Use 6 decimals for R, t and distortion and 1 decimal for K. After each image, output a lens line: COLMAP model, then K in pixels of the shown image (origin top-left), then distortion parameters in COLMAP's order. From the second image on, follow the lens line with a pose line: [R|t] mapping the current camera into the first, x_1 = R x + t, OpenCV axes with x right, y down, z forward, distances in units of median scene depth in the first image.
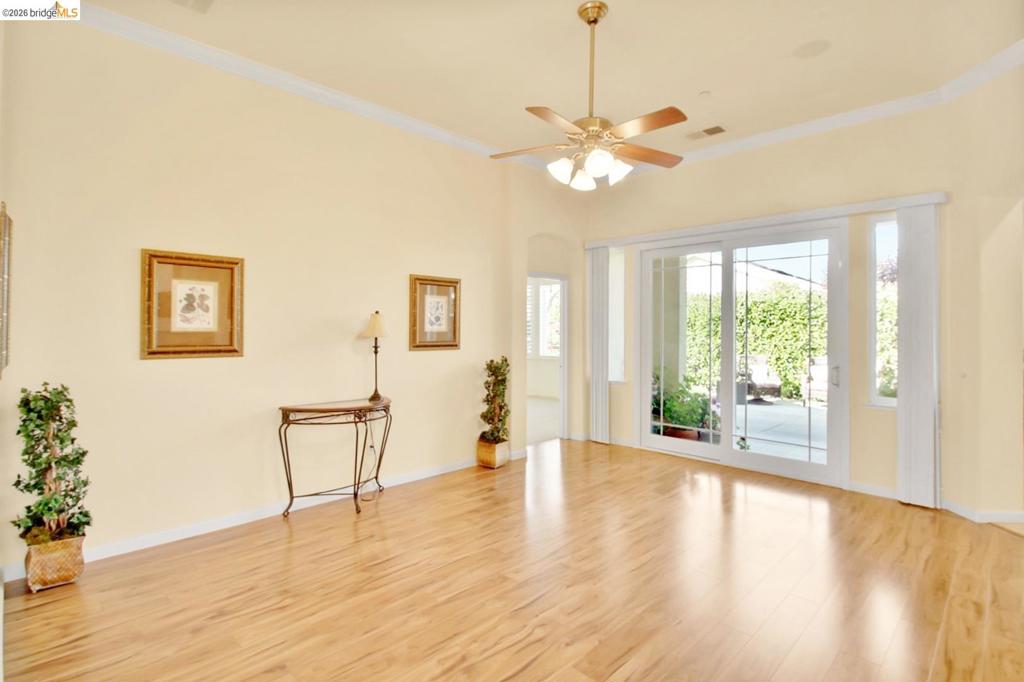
lens RADIAL K [[494.3, 0, 498.1], [0, 494.3, 322.5], [0, 0, 1]] dist [-0.014017, 0.000182]
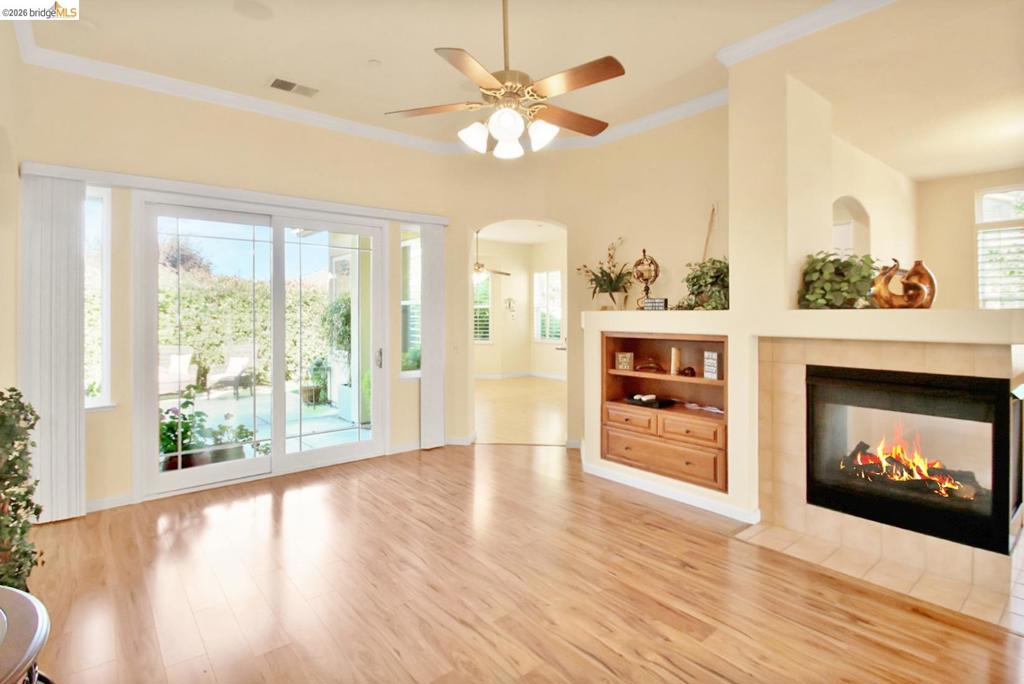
lens RADIAL K [[512.1, 0, 478.3], [0, 512.1, 318.9], [0, 0, 1]] dist [-0.000049, -0.007952]
pose [[0.104999, -0.015175, 0.994357, -0.724169], [-0.003706, 0.999871, 0.015650, -0.003805], [-0.994465, -0.005328, 0.104929, 1.012250]]
